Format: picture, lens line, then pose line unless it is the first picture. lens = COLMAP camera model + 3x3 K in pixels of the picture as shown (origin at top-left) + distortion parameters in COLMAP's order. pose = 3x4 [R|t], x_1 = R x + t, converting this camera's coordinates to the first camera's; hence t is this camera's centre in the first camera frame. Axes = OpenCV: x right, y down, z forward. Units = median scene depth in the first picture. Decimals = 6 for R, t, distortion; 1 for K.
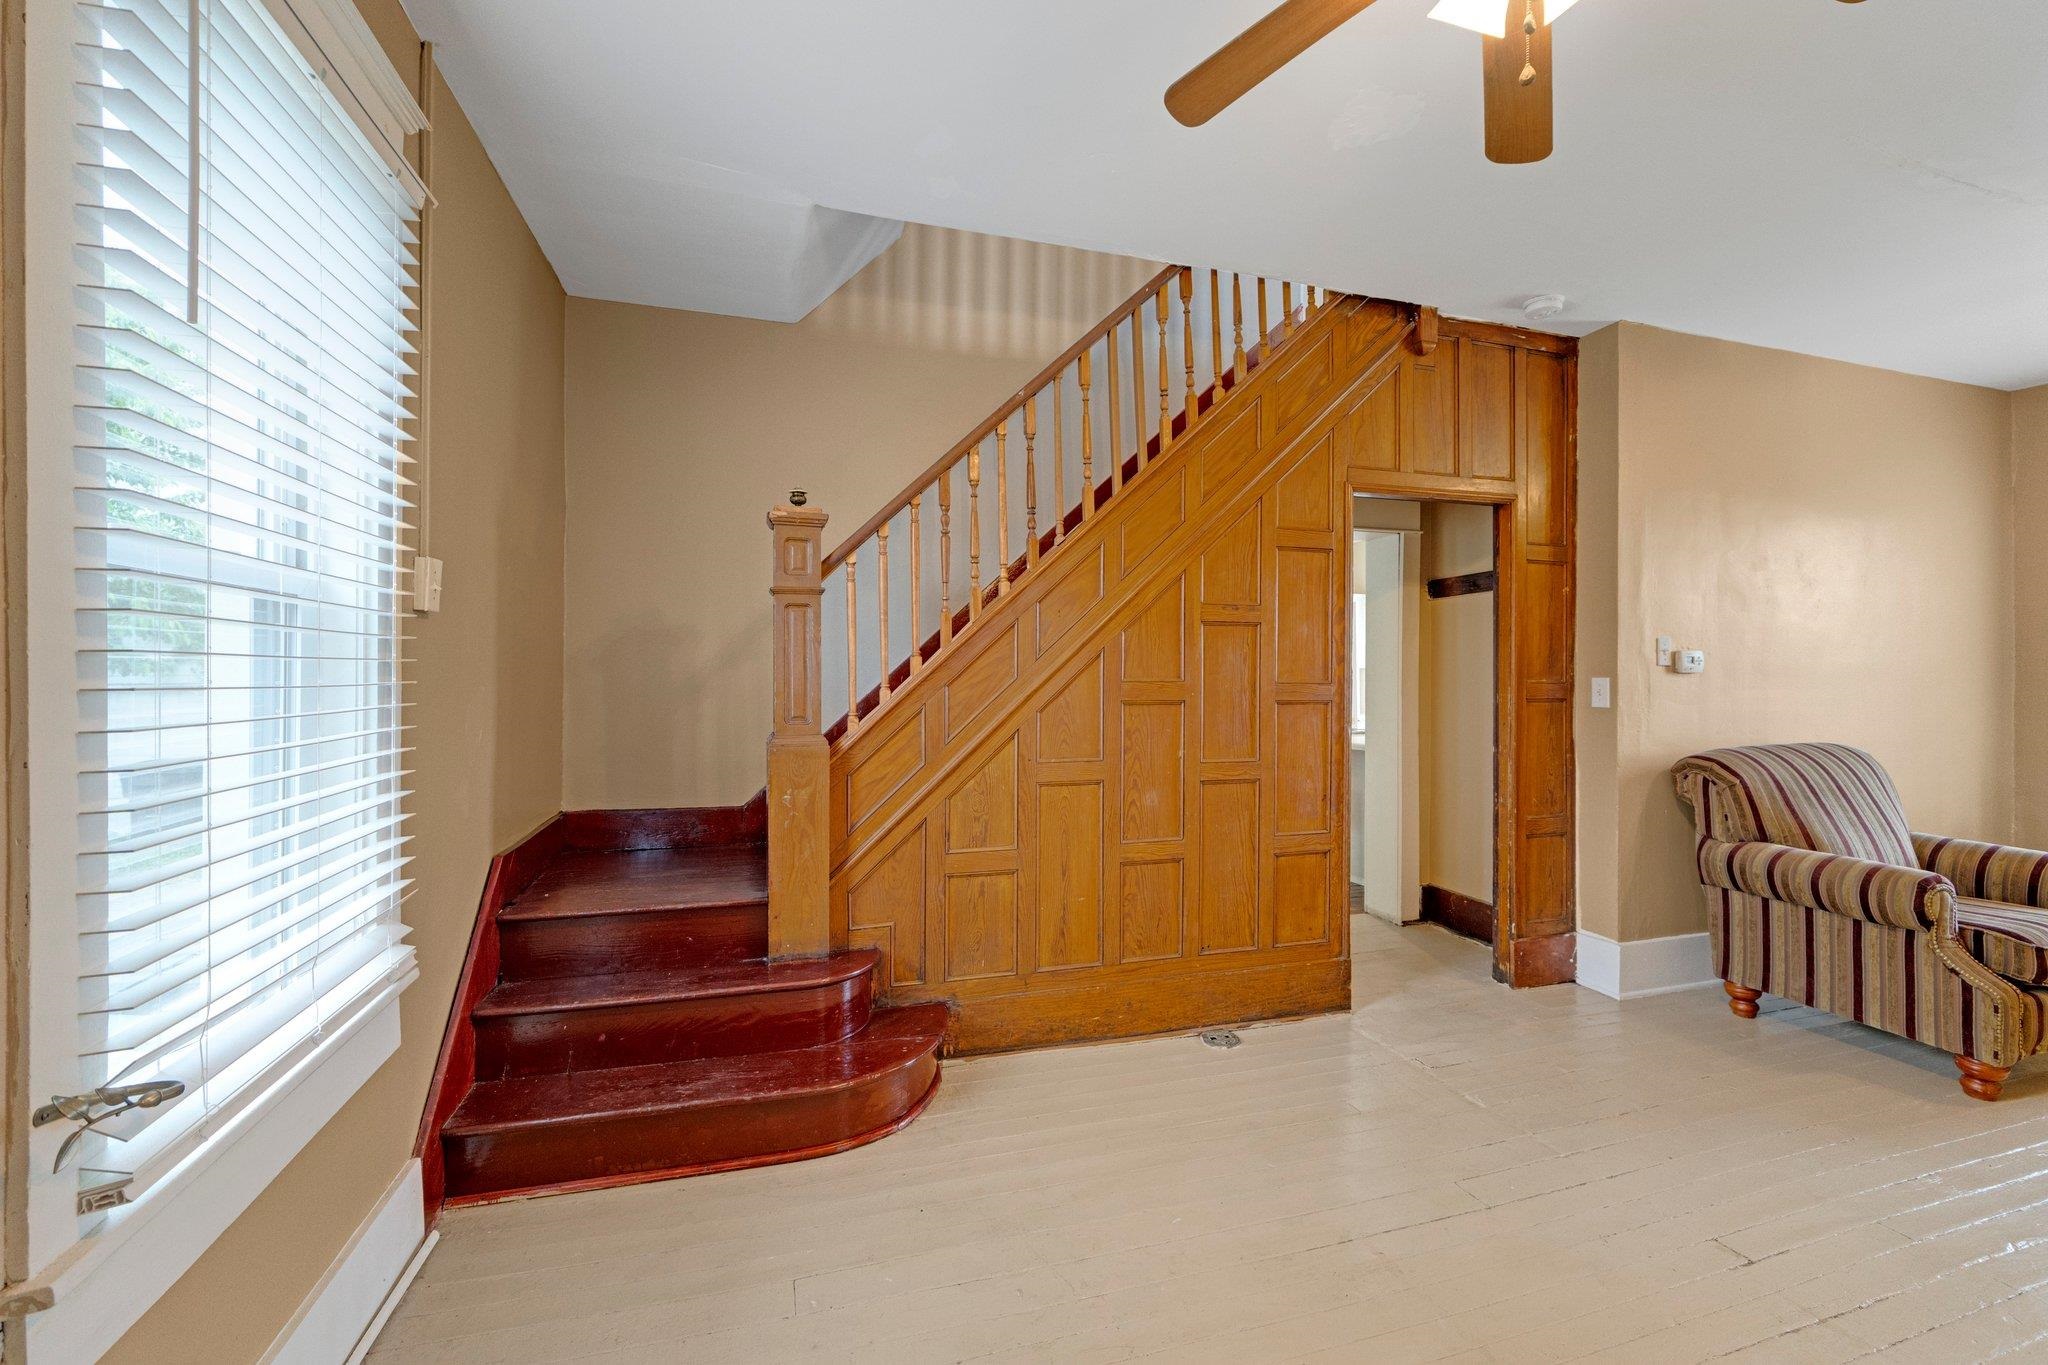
lens RADIAL K [[855.4, 0, 1024.0], [0, 855.4, 682.5], [0, 0, 1]] dist [-0.000112, 0.000220]
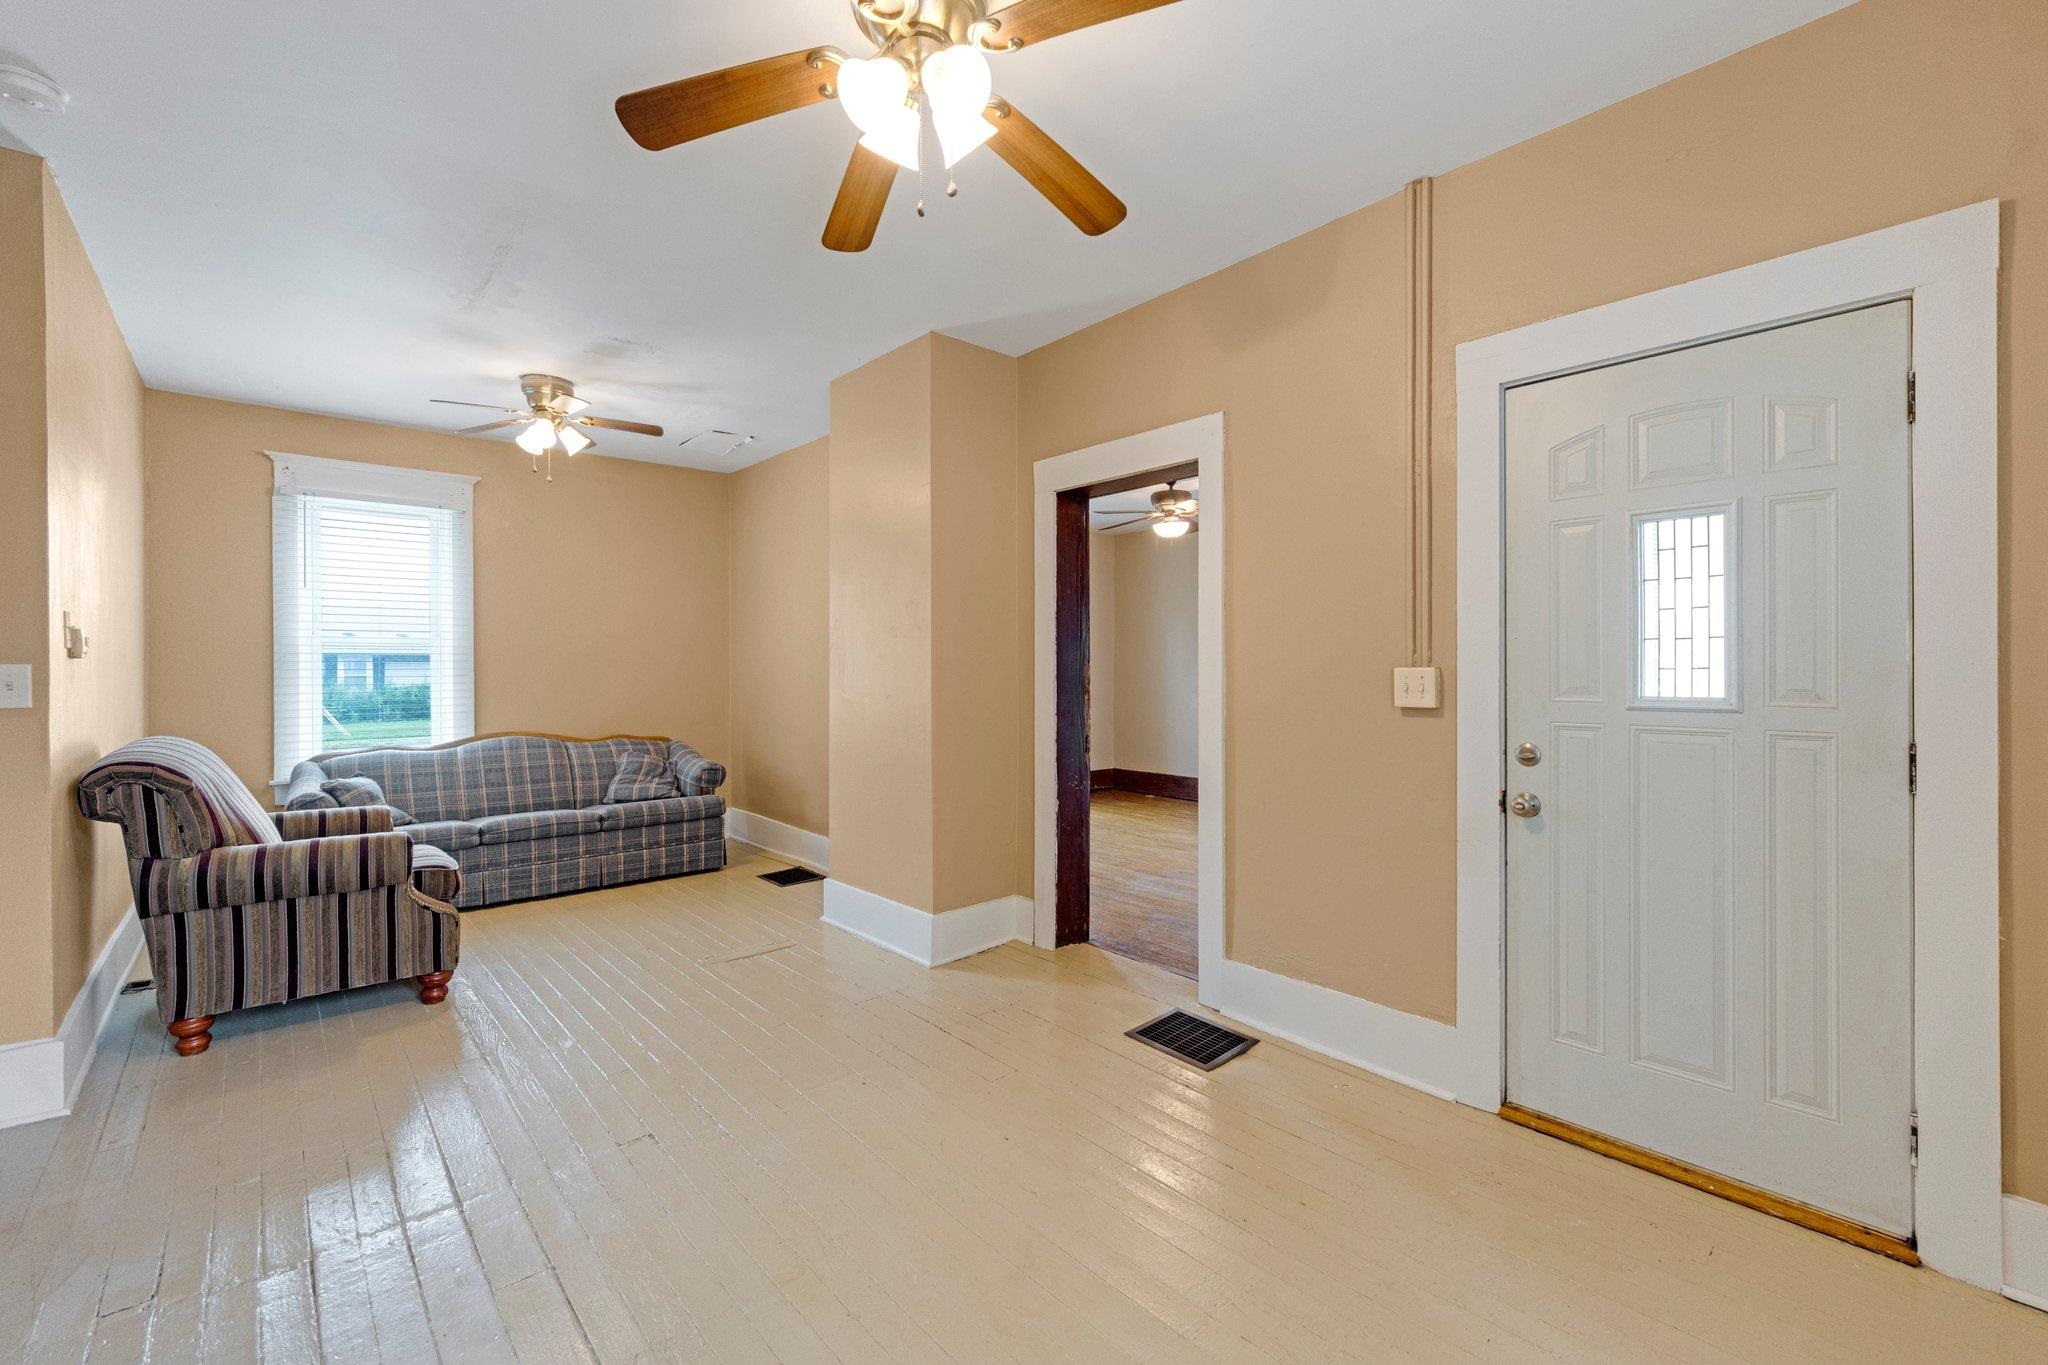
lens RADIAL K [[911.0, 0, 977.6], [0, 911.0, 680.1], [0, 0, 1]] dist [-0.001702, -0.000057]
pose [[-0.410812, -0.014619, 0.911603, -0.323262], [0.001271, 0.999861, 0.016608, -0.004077], [-0.911719, 0.007981, -0.410736, 0.645592]]
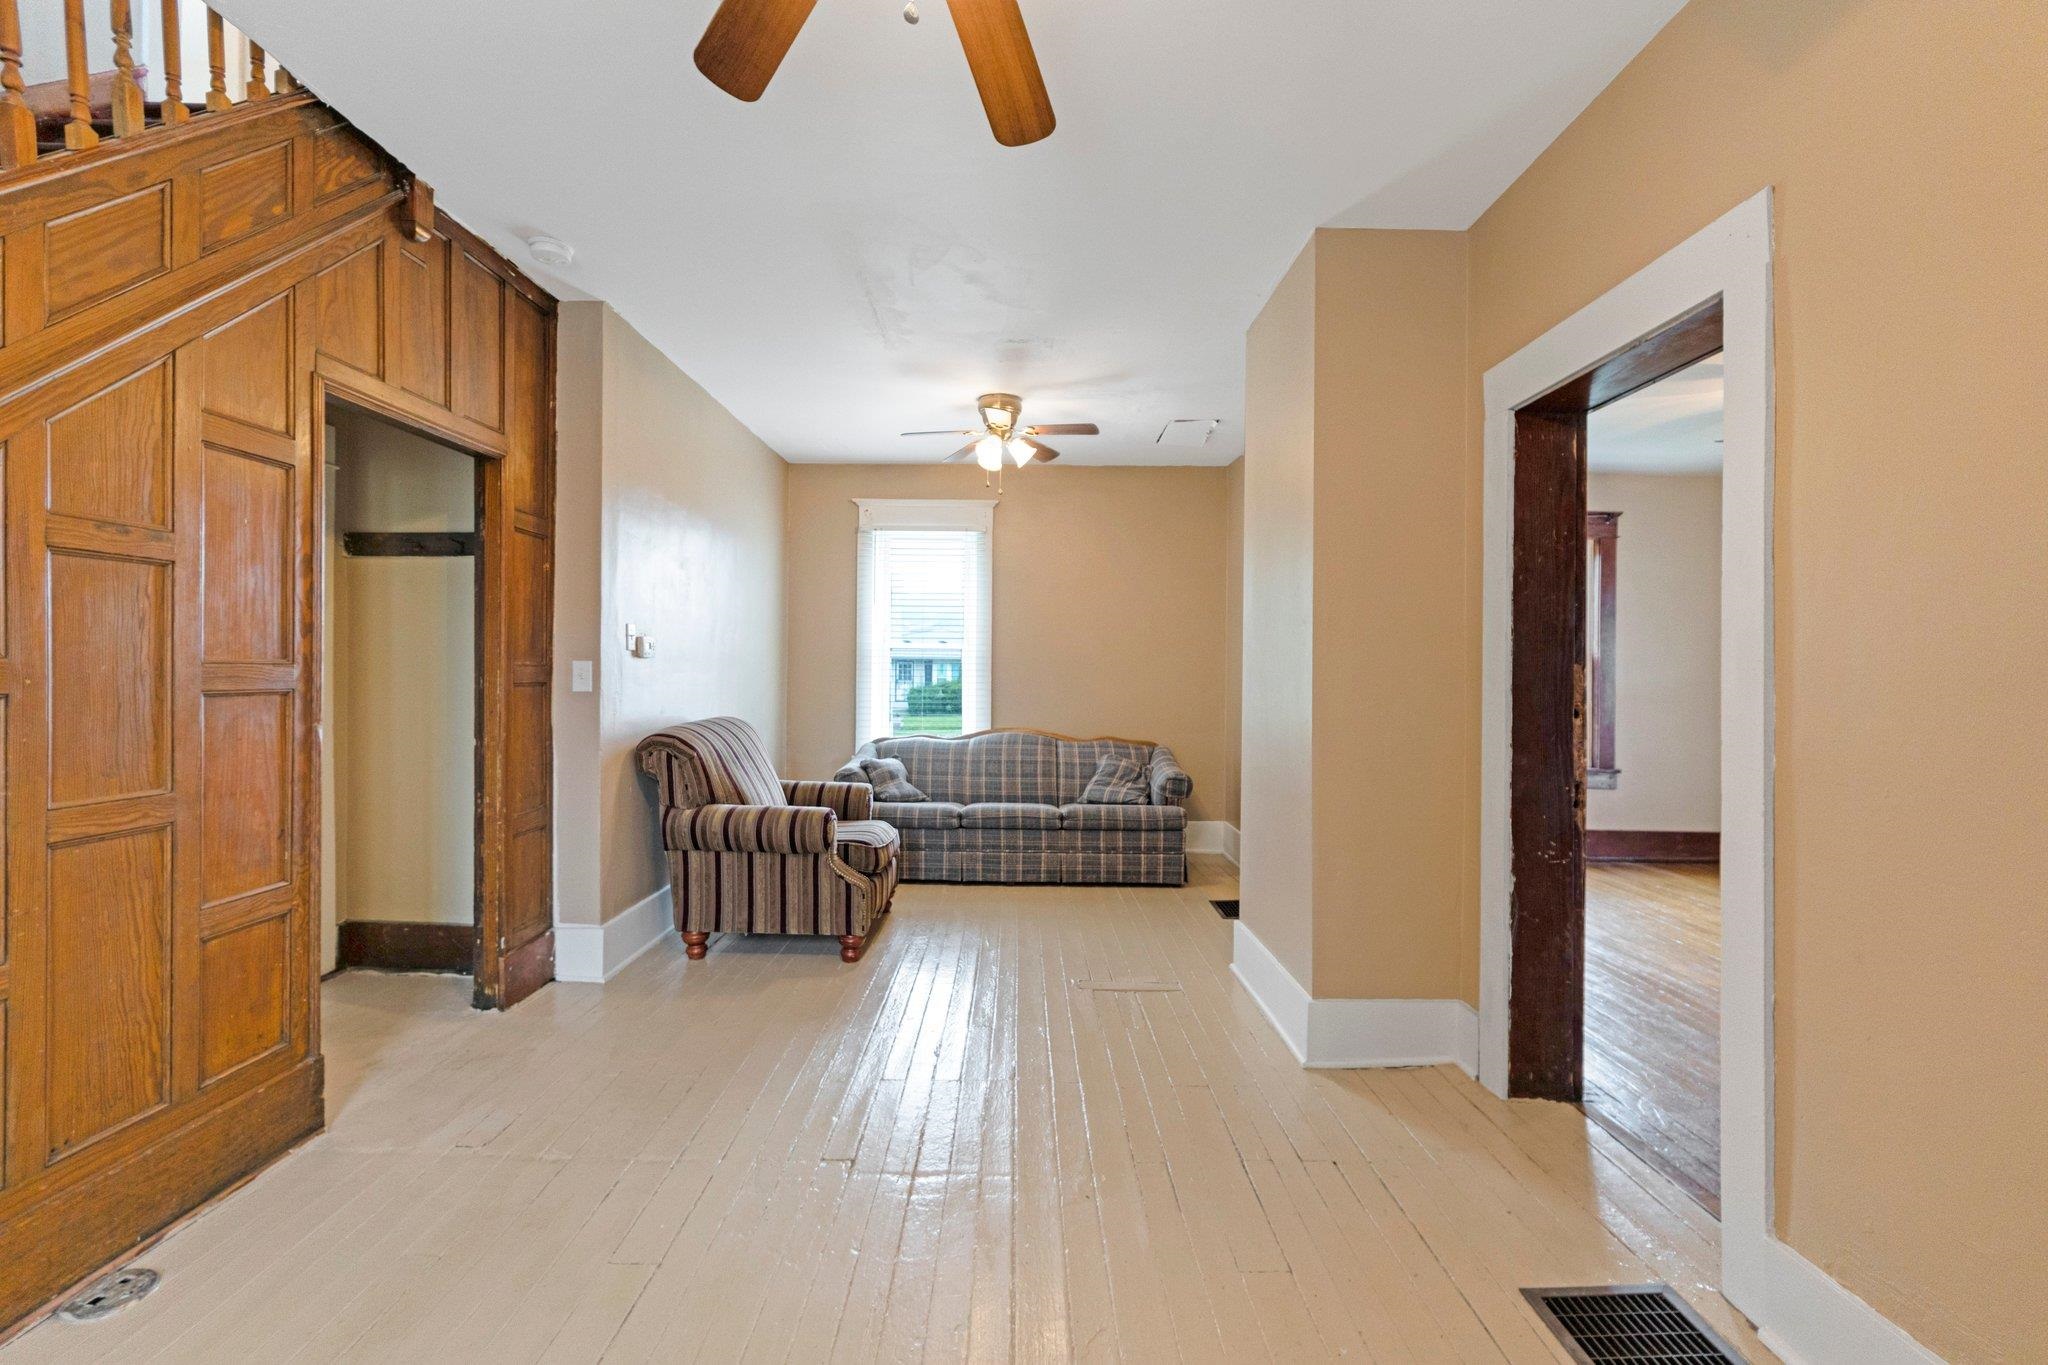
lens RADIAL K [[855.4, 0, 1024.0], [0, 855.4, 682.5], [0, 0, 1]] dist [-0.000112, 0.000220]
pose [[0.300138, -0.010490, 0.953838, -0.114003], [-0.011182, 0.999832, 0.014514, -0.000582], [-0.953830, -0.015022, 0.299970, 0.242543]]
